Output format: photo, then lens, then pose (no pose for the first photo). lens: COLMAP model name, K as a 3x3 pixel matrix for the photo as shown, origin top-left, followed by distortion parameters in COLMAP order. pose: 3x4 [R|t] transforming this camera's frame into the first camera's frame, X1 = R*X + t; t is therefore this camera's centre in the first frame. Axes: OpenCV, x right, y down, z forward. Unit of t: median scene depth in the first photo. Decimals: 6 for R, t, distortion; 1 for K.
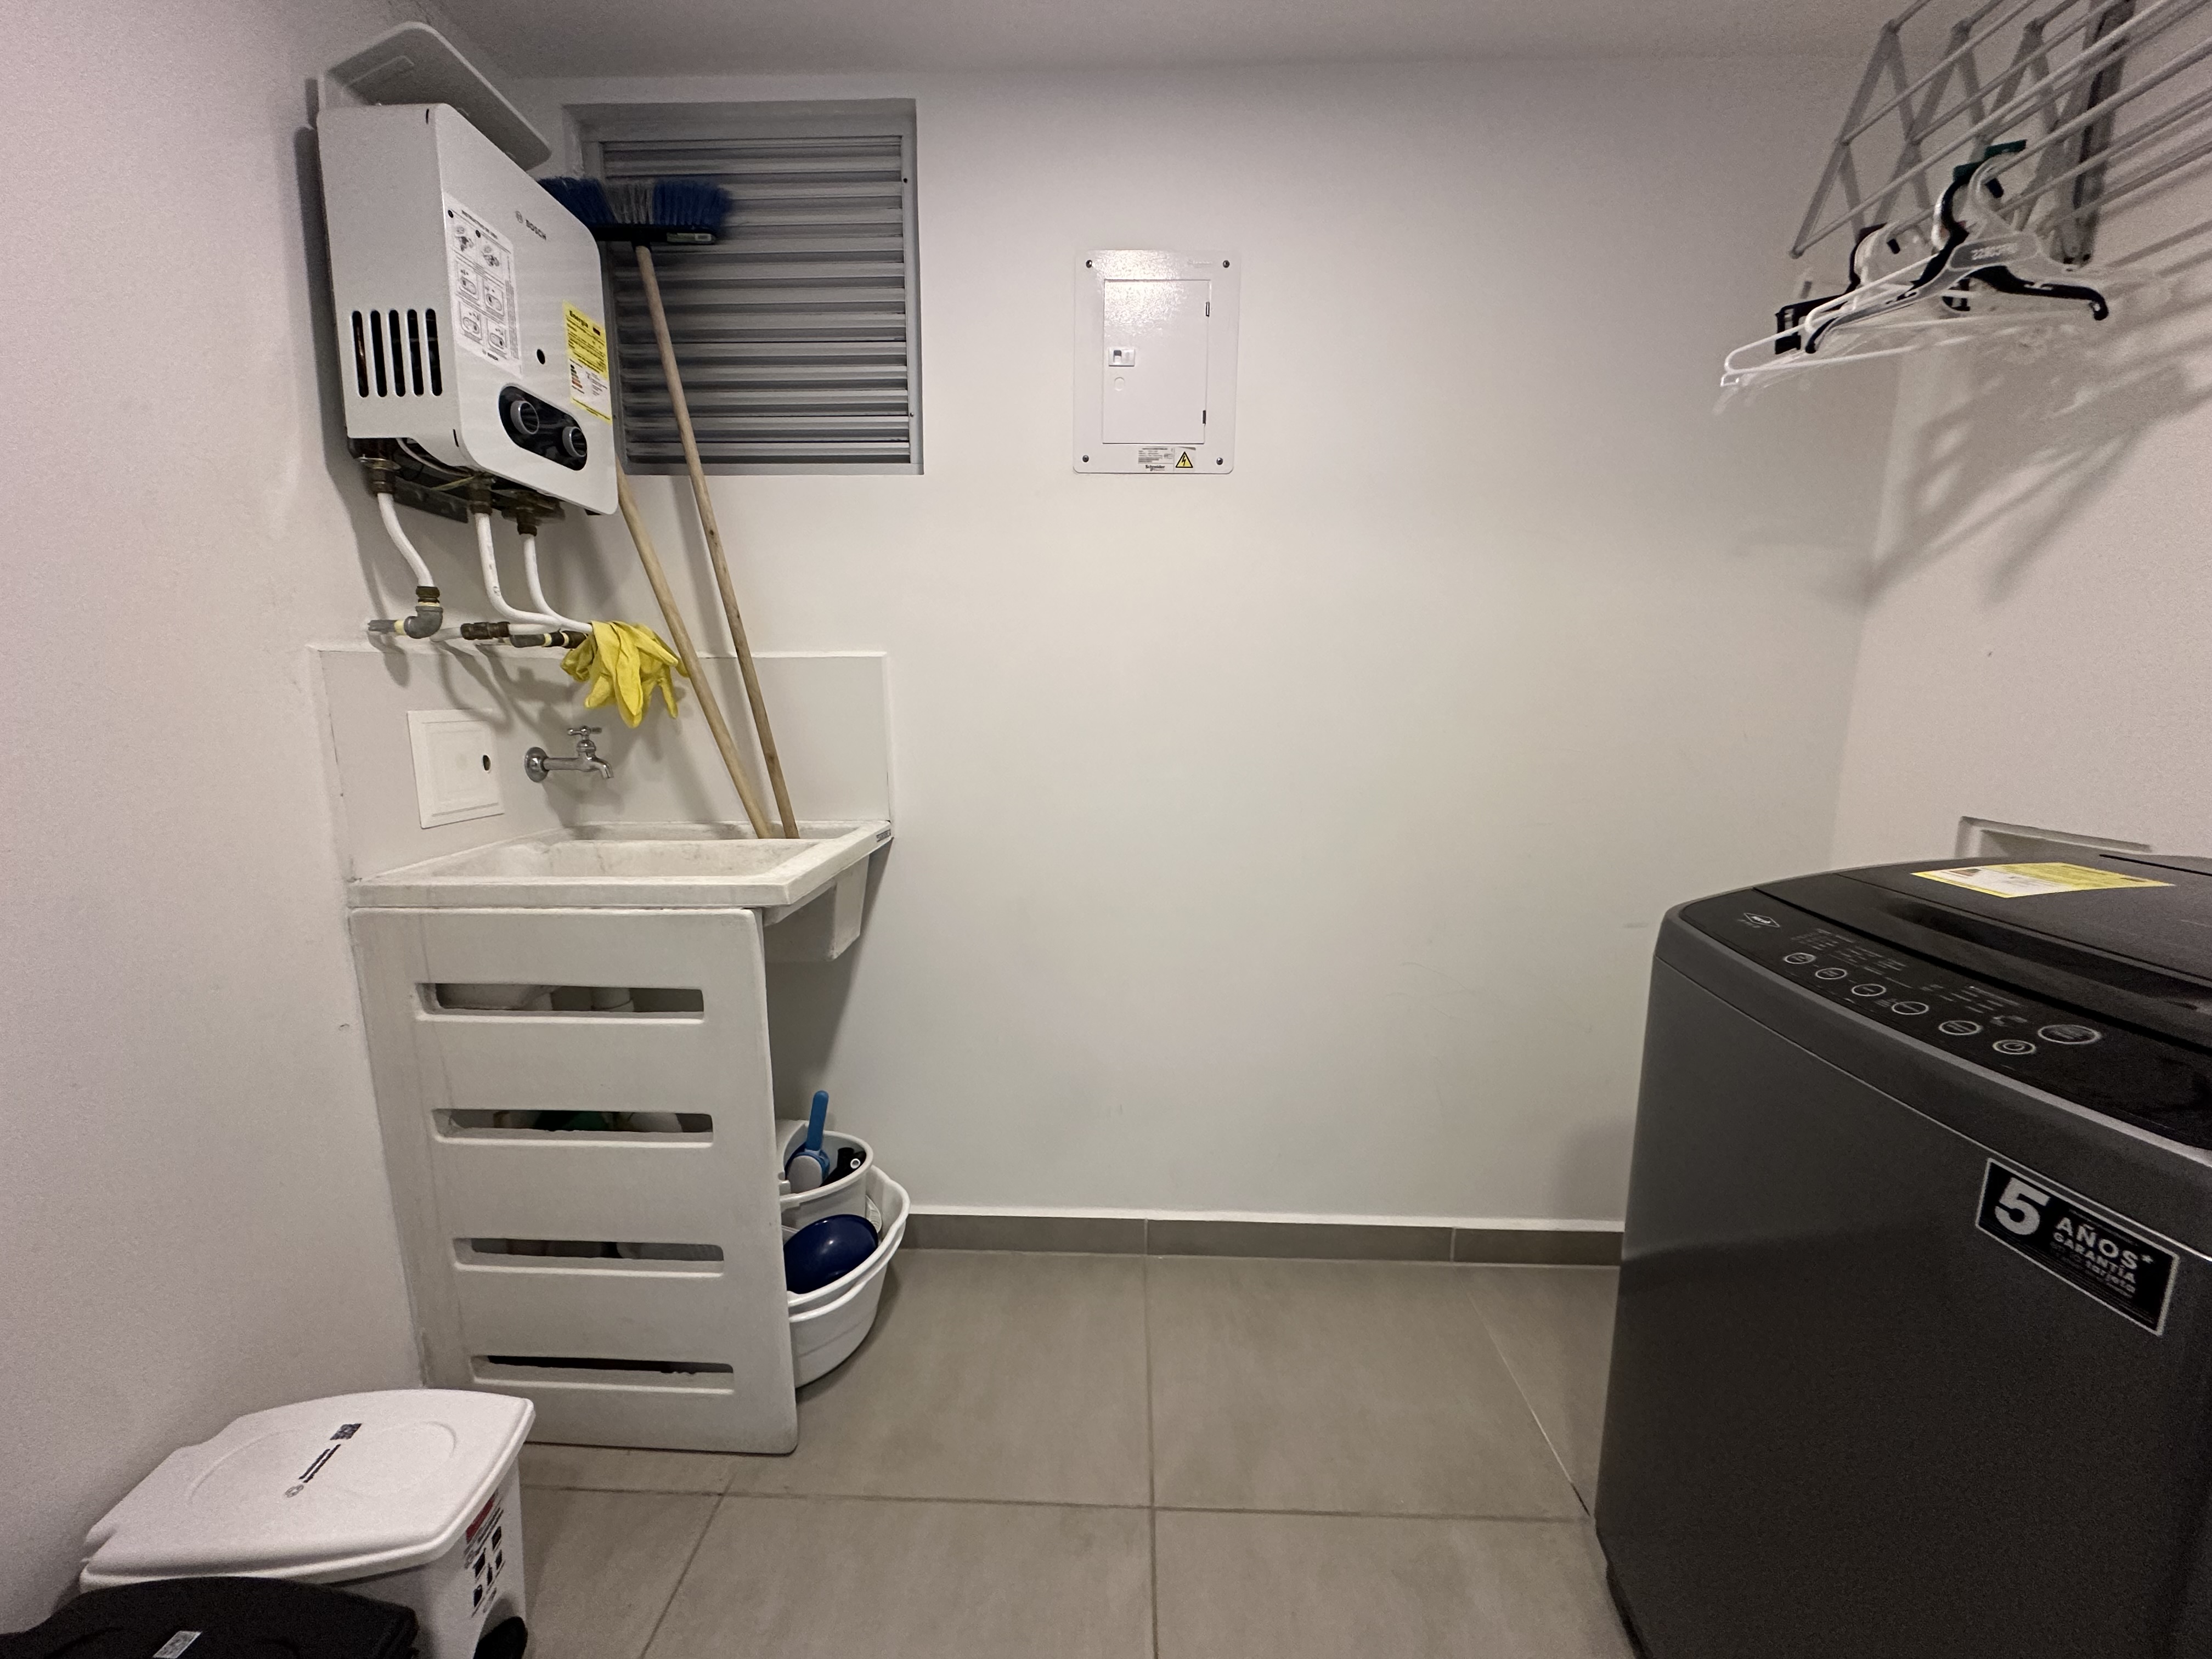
lens RADIAL K [[881.4, 0, 1107.4], [0, 881.4, 827.9], [0, 0, 1]] dist [-0.003628, 0.000358]
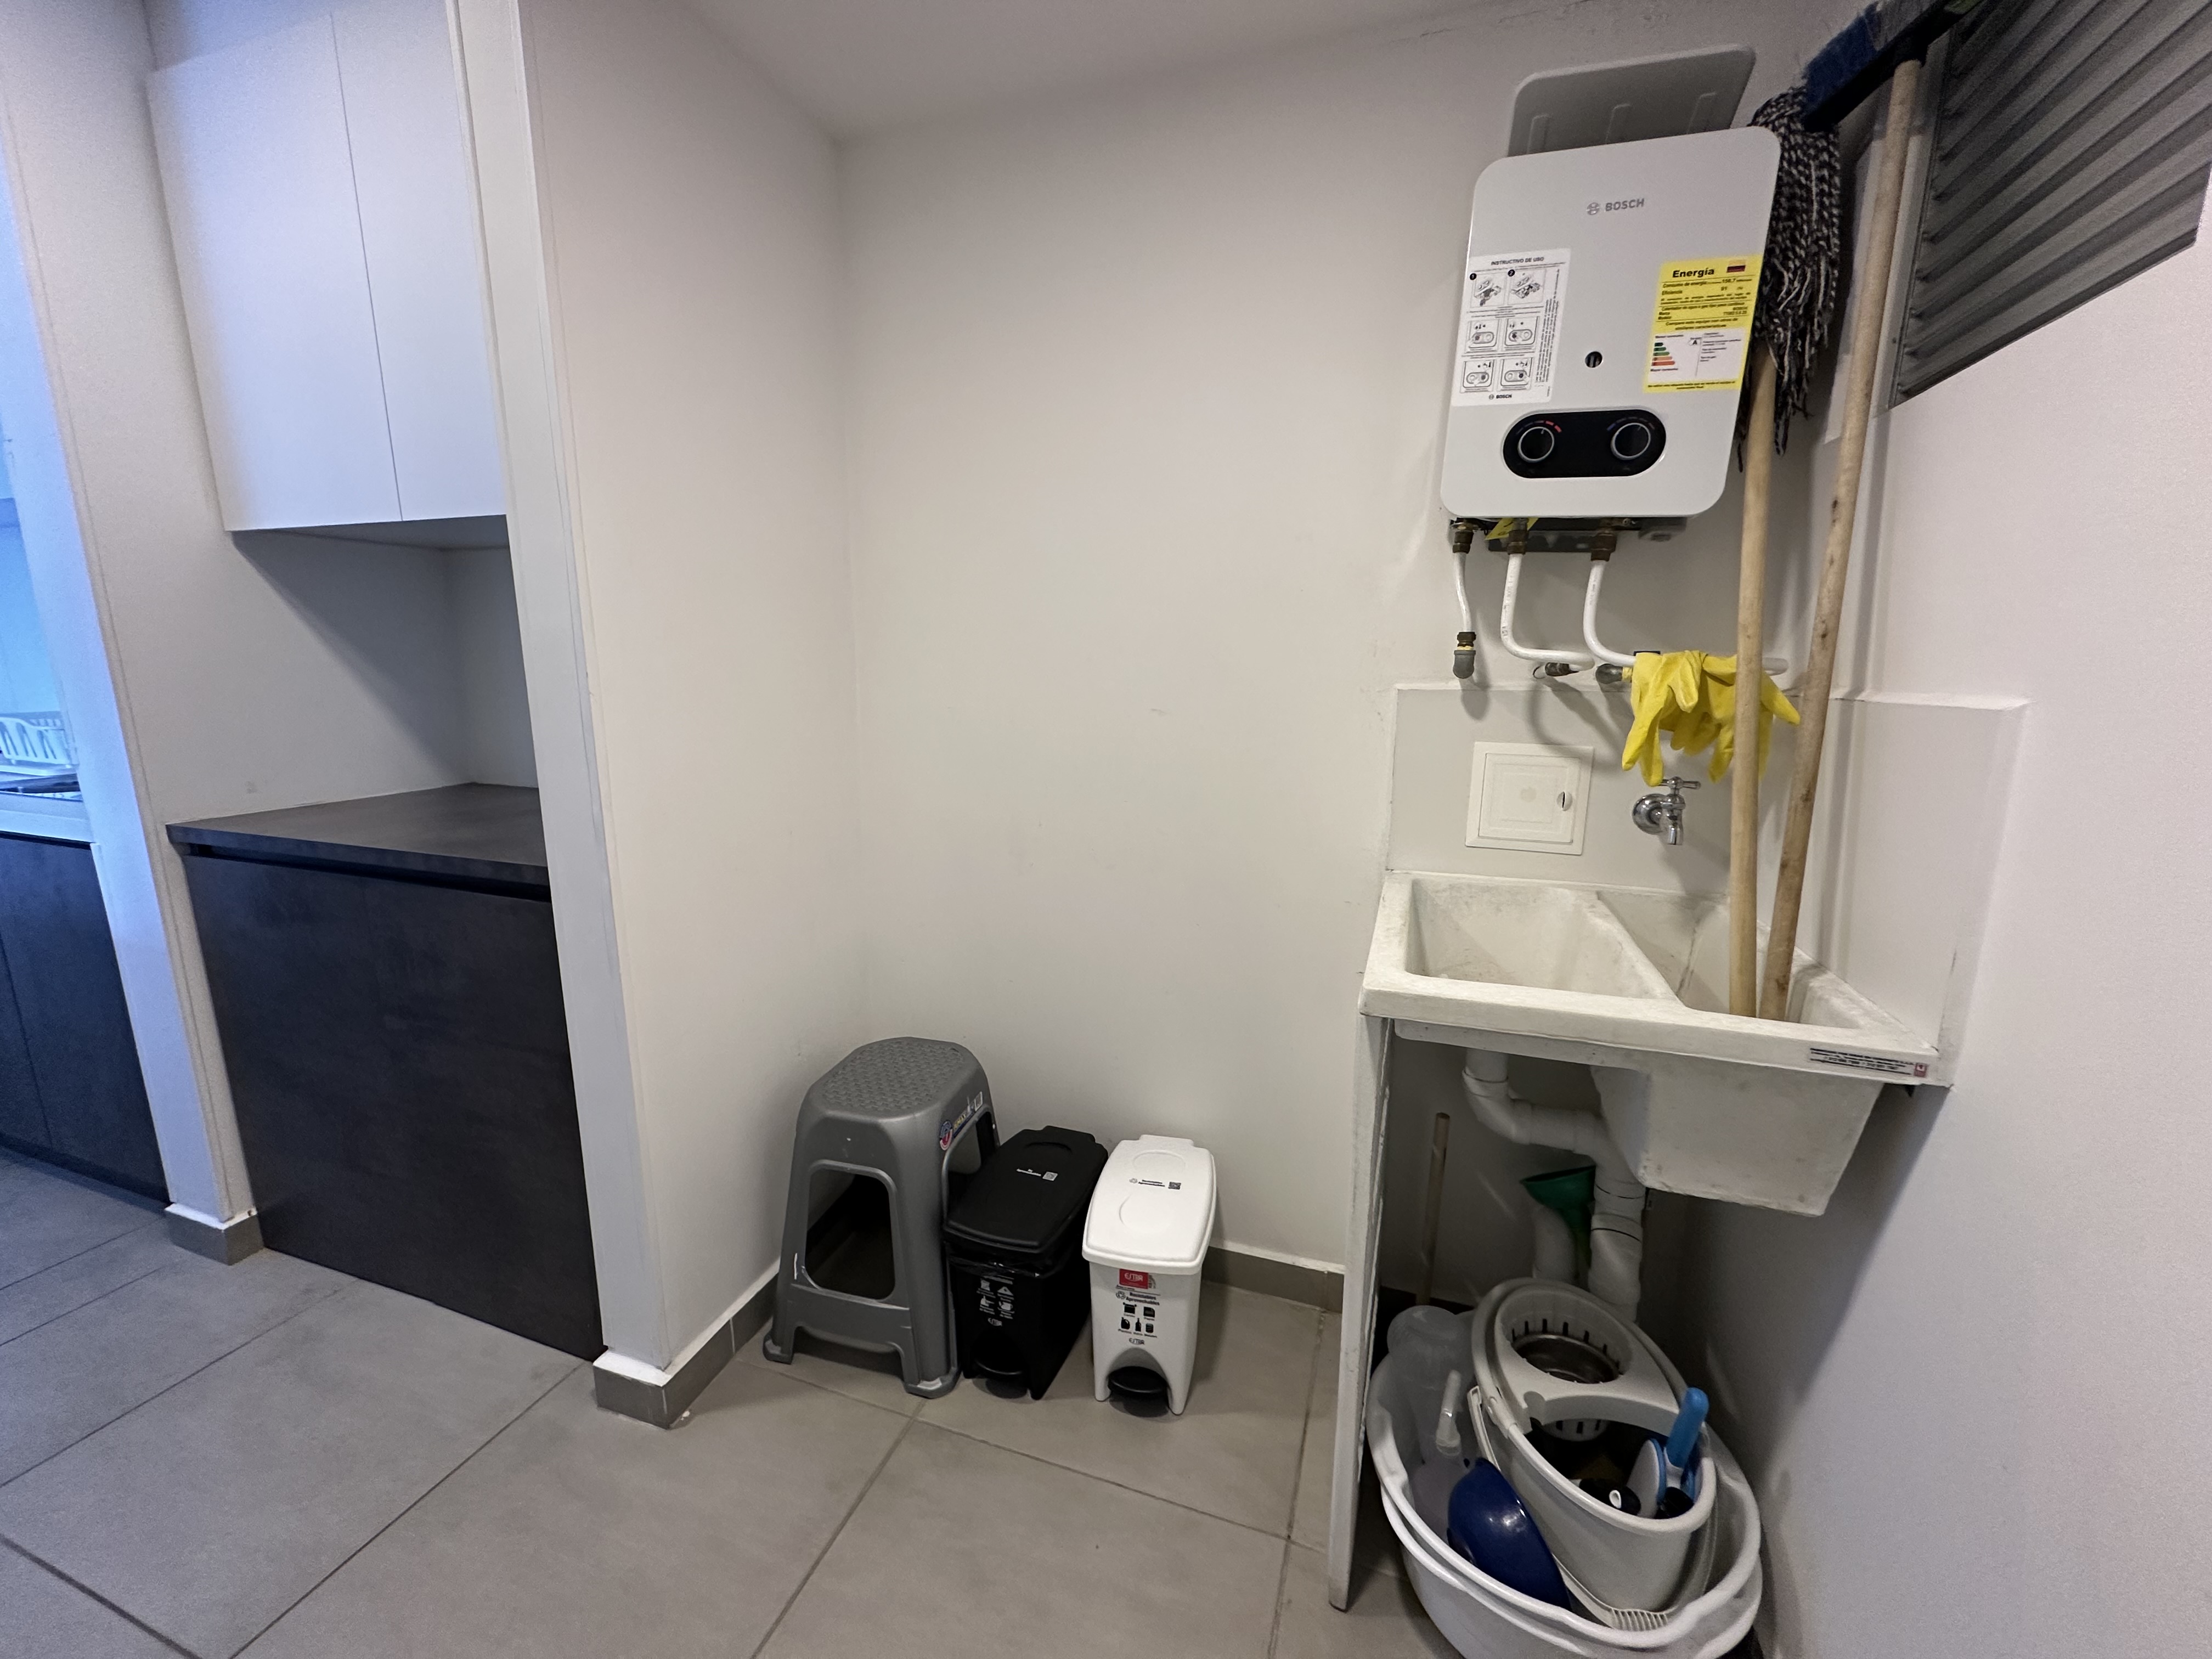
lens RADIAL K [[881.4, 0, 1107.4], [0, 881.4, 827.9], [0, 0, 1]] dist [-0.003628, 0.000358]
pose [[-0.305773, 0.172920, -0.936270, 0.379960], [-0.158847, 0.960321, 0.229239, -0.192767], [0.938760, 0.218819, -0.266172, 0.810098]]
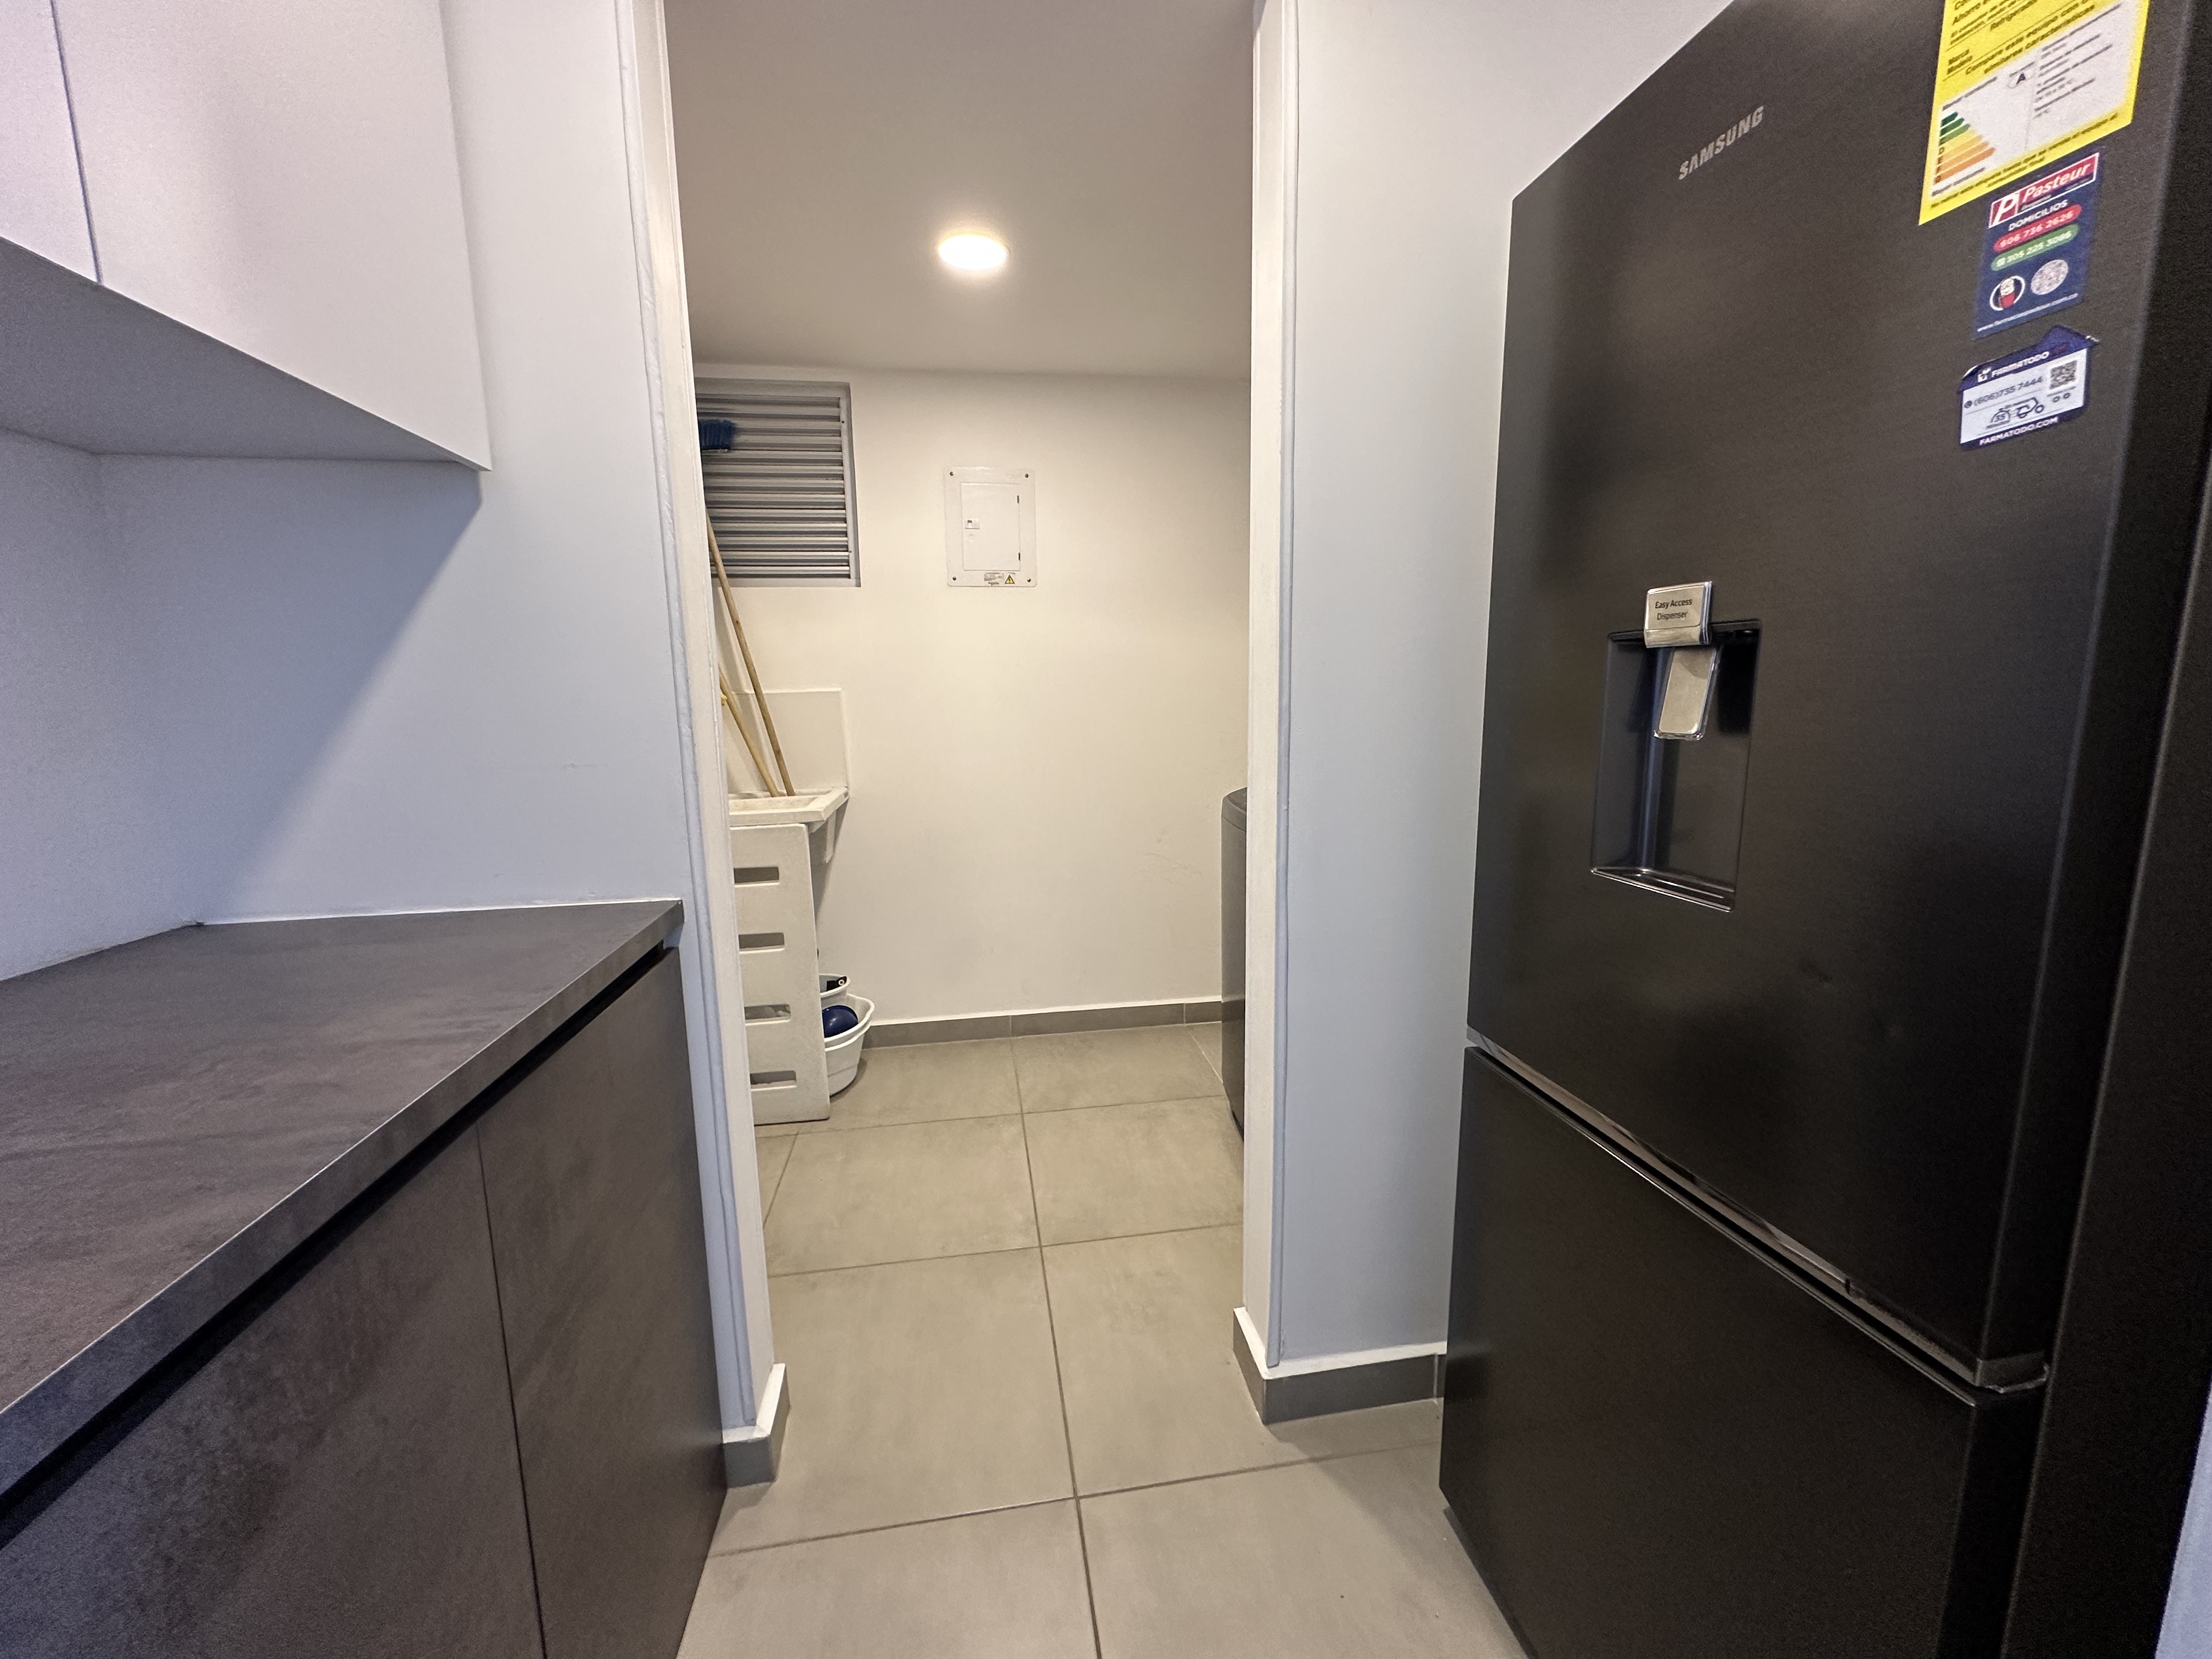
lens RADIAL K [[881.4, 0, 1107.4], [0, 881.4, 827.9], [0, 0, 1]] dist [-0.003628, 0.000358]
pose [[0.982308, -0.051957, 0.179921, -0.075823], [0.052587, 0.998616, 0.001269, 0.114328], [-0.179738, 0.008215, 0.983680, -0.912585]]
